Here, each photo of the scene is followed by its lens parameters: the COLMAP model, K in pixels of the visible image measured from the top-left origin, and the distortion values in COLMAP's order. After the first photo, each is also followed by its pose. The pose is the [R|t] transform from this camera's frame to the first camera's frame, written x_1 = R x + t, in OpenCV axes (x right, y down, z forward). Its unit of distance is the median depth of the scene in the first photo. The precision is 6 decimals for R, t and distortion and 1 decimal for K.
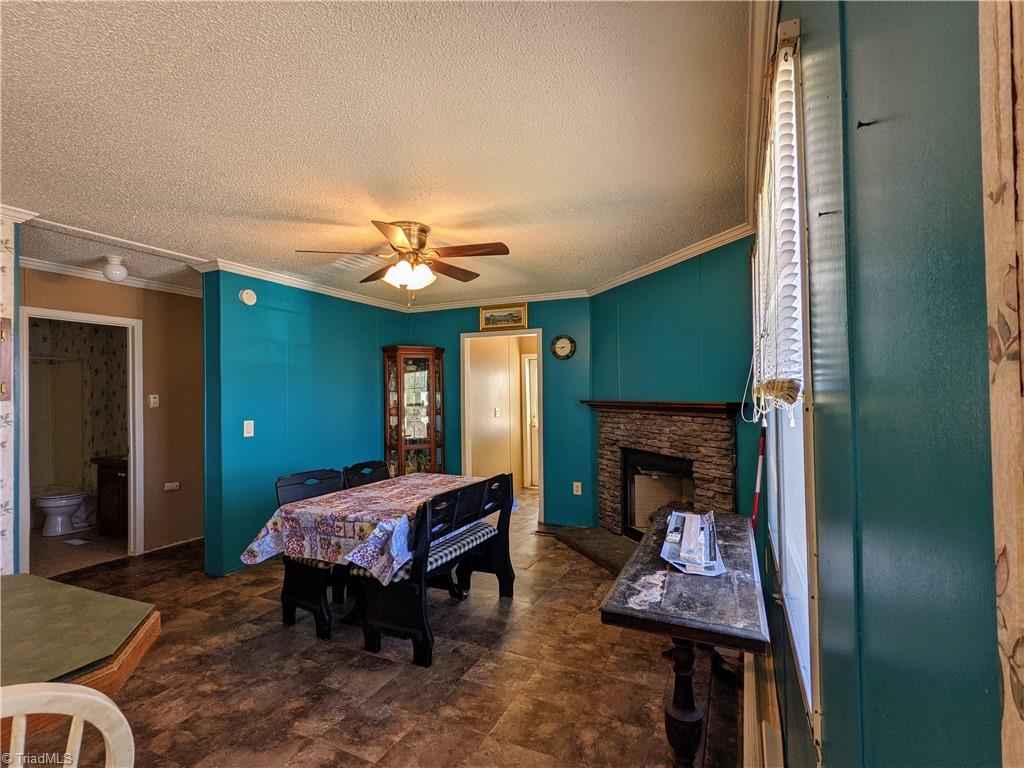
lens RADIAL K [[488.6, 0, 518.7], [0, 488.6, 388.2], [0, 0, 1]] dist [-0.000031, 0.000023]
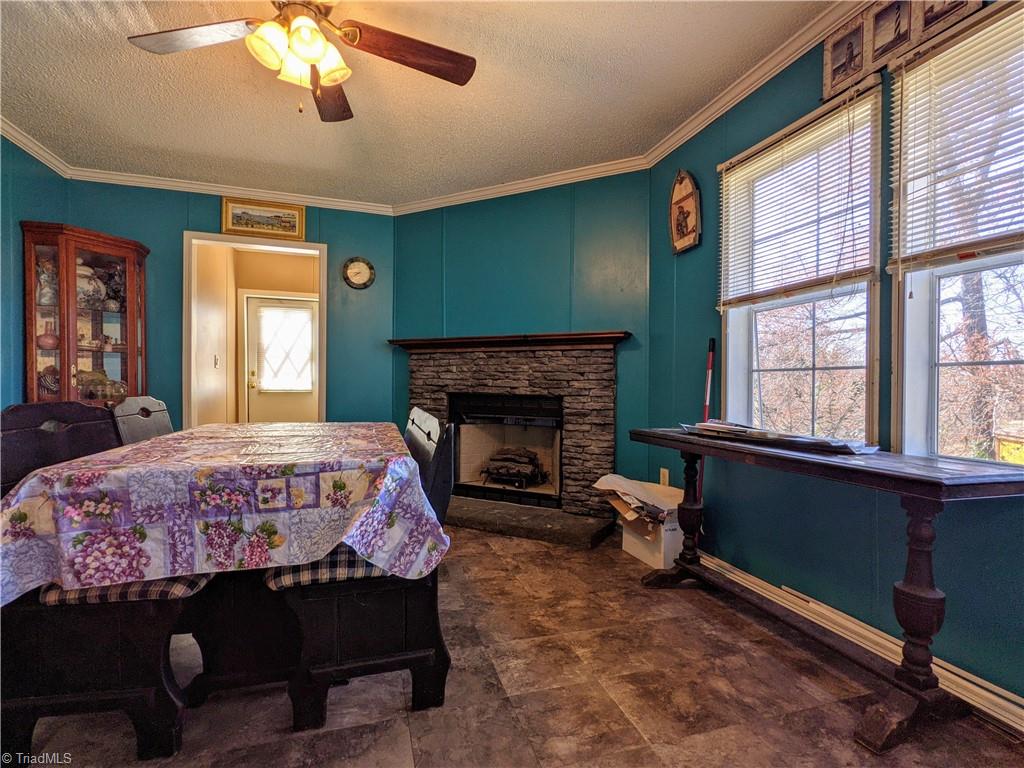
lens RADIAL K [[488.6, 0, 507.0], [0, 488.6, 388.5], [0, 0, 1]] dist [-0.000031, 0.000023]
pose [[0.746969, 0.012744, 0.664737, -0.366252], [-0.027743, 0.999543, 0.012012, 0.125343], [-0.664280, -0.027414, 0.746981, 0.360707]]
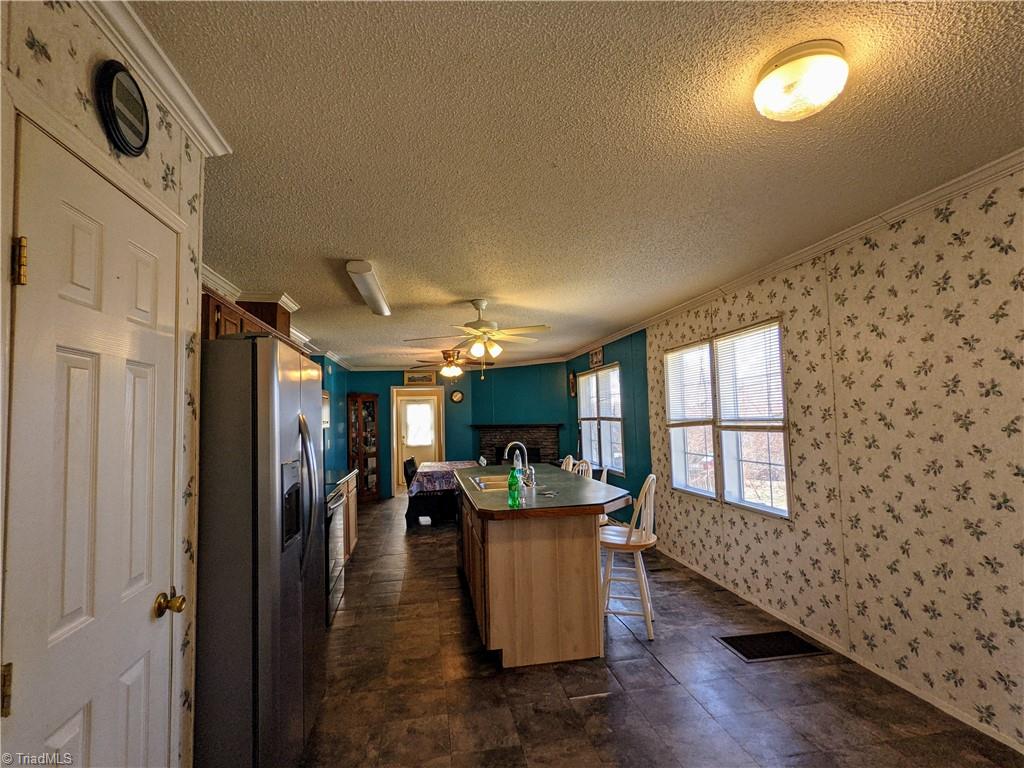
lens RADIAL K [[488.6, 0, 510.7], [0, 488.6, 387.0], [0, 0, 1]] dist [-0.000031, 0.000023]
pose [[0.828054, 0.027637, 0.559967, -1.134106], [0.005559, 0.998330, -0.057494, -0.018612], [-0.560621, 0.050721, 0.826518, -0.941016]]
